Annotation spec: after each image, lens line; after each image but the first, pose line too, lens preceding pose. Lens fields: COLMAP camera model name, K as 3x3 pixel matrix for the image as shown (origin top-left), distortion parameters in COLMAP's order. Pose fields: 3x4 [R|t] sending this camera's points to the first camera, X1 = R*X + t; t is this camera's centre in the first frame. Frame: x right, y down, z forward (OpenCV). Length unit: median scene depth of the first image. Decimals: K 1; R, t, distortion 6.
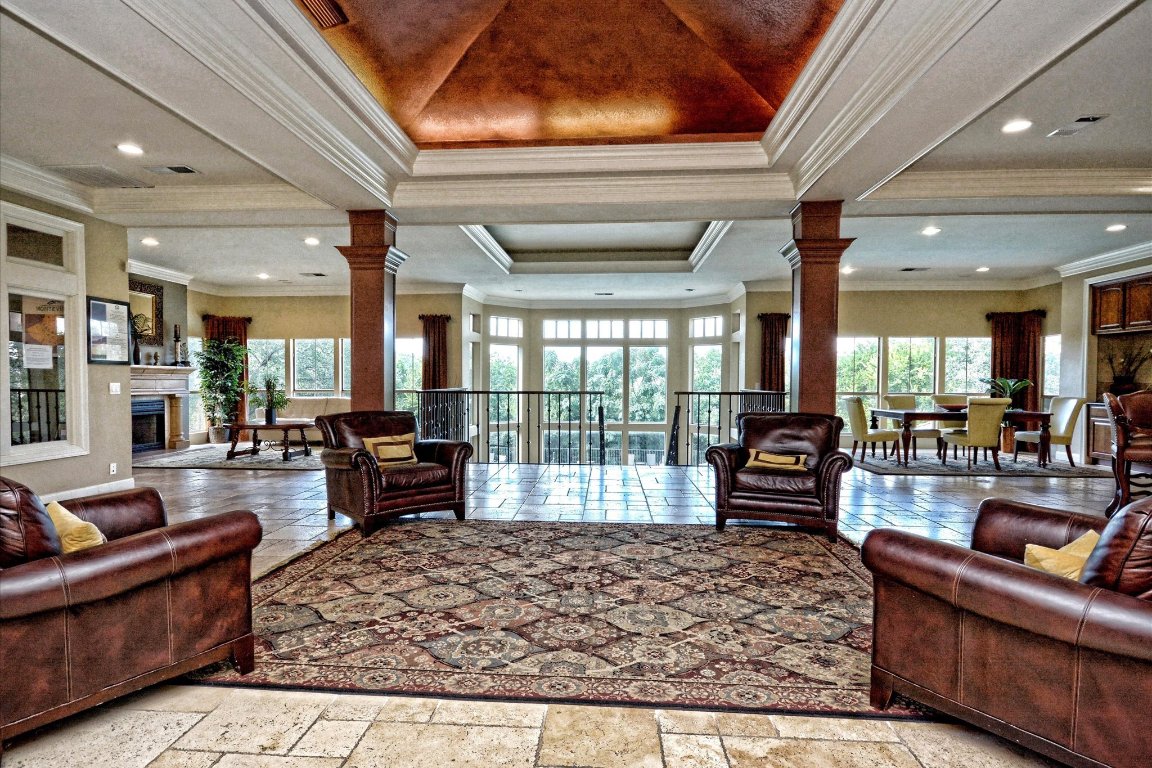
lens RADIAL K [[581.3, 0, 570.0], [0, 581.3, 394.9], [0, 0, 1]] dist [0.003065, 0.000793]
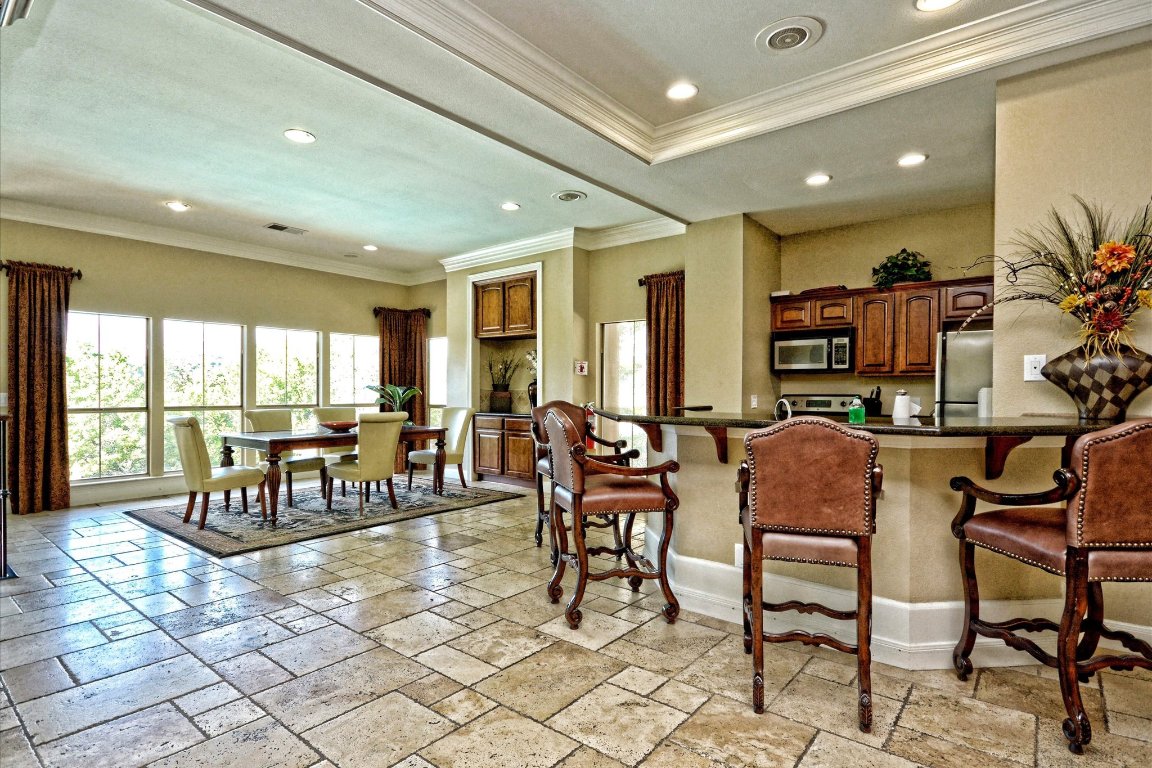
lens RADIAL K [[581.3, 0, 572.0], [0, 581.3, 392.2], [0, 0, 1]] dist [0.003065, 0.000793]
pose [[0.573194, -0.006809, 0.819392, 0.227704], [0.021069, 0.999757, -0.006430, -0.008926], [-0.819149, 0.020949, 0.573198, 0.342420]]
